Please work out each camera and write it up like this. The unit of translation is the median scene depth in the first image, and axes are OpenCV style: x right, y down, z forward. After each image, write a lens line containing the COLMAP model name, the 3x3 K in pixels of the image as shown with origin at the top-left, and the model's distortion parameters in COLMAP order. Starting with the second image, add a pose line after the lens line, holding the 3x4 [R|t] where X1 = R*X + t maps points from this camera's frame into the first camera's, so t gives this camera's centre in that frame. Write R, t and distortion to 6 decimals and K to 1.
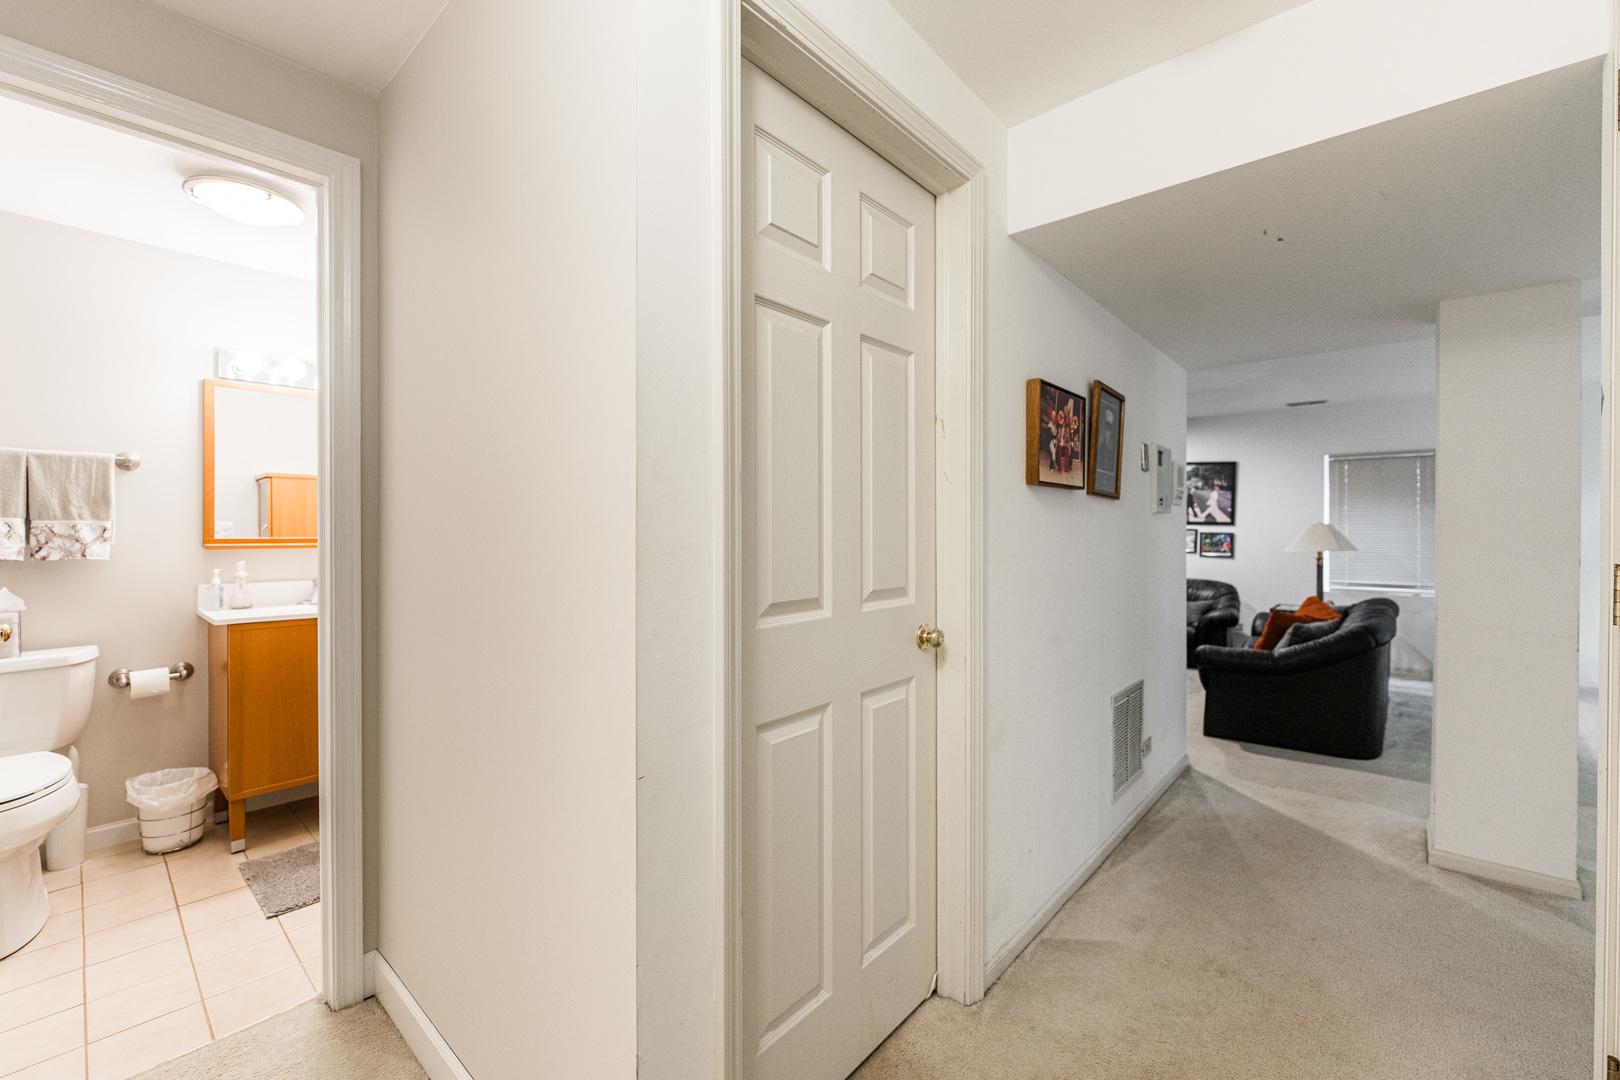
lens RADIAL K [[657.6, 0, 809.4], [0, 657.6, 530.1], [0, 0, 1]] dist [-0.000292, -0.000040]
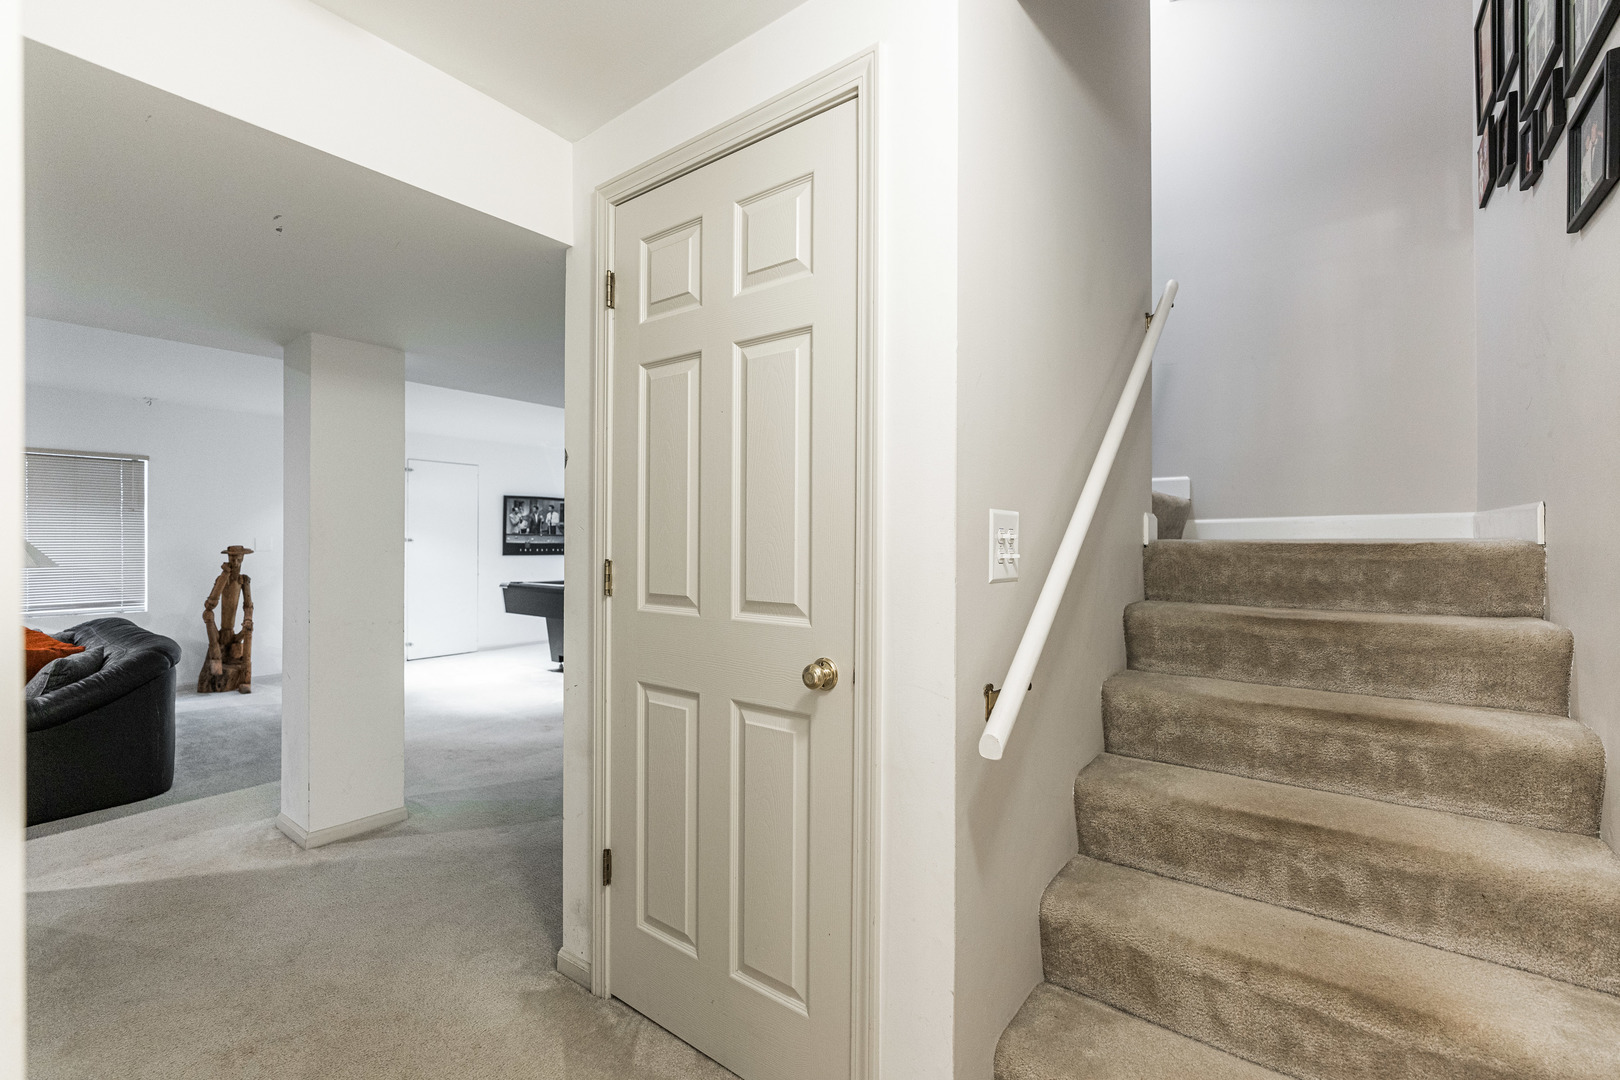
lens RADIAL K [[695.4, 0, 811.3], [0, 695.4, 545.1], [0, 0, 1]] dist [-0.000677, -0.000147]
pose [[-0.074557, -0.004245, 0.997208, -0.113993], [-0.000873, 0.999991, 0.004192, 0.000318], [-0.997216, -0.000558, -0.074560, 0.111429]]
